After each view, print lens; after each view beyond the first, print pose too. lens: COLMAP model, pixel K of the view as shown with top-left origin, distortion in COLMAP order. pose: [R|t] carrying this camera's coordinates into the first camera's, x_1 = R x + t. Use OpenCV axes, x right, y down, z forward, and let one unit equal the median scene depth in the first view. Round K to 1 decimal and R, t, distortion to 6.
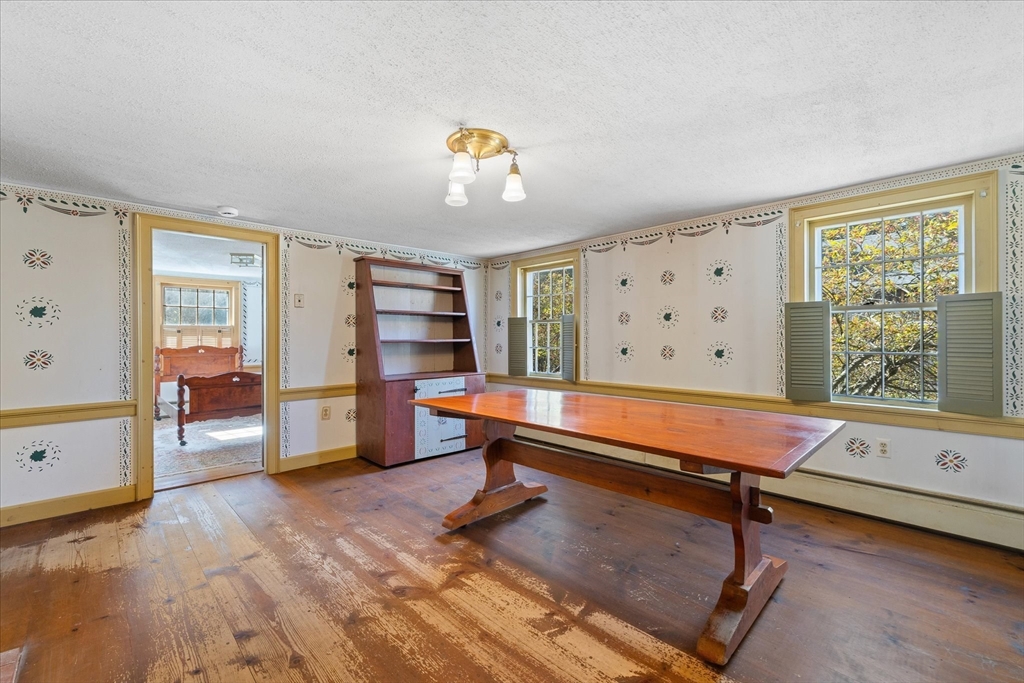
lens RADIAL K [[434.0, 0, 509.4], [0, 434.0, 335.2], [0, 0, 1]] dist [0.005089, -0.000125]
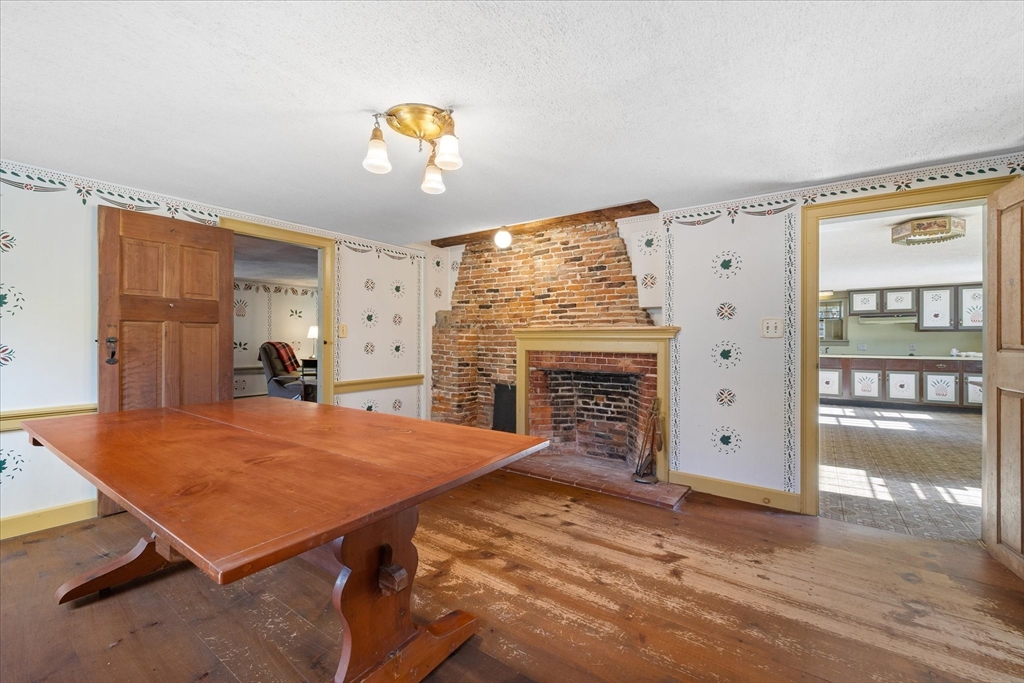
lens RADIAL K [[434.0, 0, 507.7], [0, 434.0, 339.7], [0, 0, 1]] dist [0.005089, -0.000125]
pose [[-0.986191, -0.000641, -0.165612, -0.105946], [-0.000369, 0.999999, -0.001668, 0.022492], [0.165612, -0.001584, -0.986190, 1.991222]]
